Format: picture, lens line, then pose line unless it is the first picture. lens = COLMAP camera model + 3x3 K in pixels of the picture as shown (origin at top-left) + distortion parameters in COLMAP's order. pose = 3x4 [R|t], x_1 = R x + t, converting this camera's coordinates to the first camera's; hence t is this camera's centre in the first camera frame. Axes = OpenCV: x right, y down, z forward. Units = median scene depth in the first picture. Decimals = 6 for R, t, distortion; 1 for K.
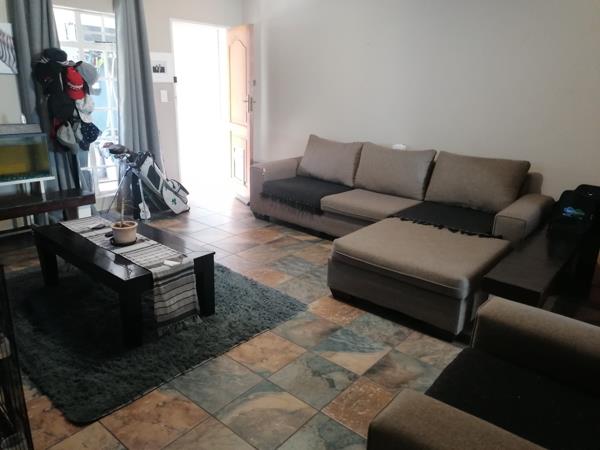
lens RADIAL K [[451.2, 0, 301.7], [0, 451.2, 224.2], [0, 0, 1]] dist [0.046866, -0.039636]
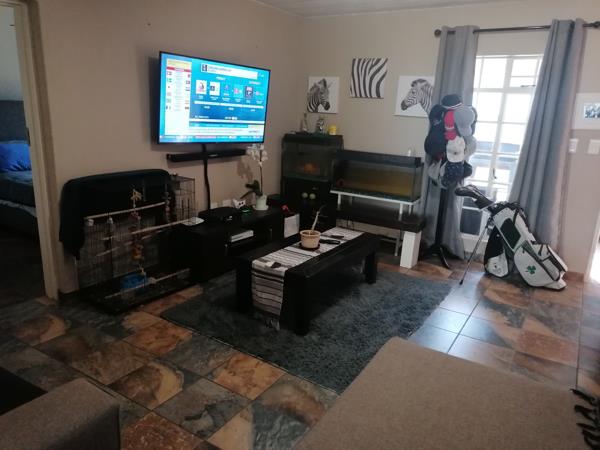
lens RADIAL K [[451.2, 0, 301.7], [0, 451.2, 224.2], [0, 0, 1]] dist [0.046866, -0.039636]
pose [[0.134703, 0.225142, -0.964970, 0.783938], [-0.337504, 0.926039, 0.168946, -0.223406], [0.931636, 0.302924, 0.200727, 0.759110]]
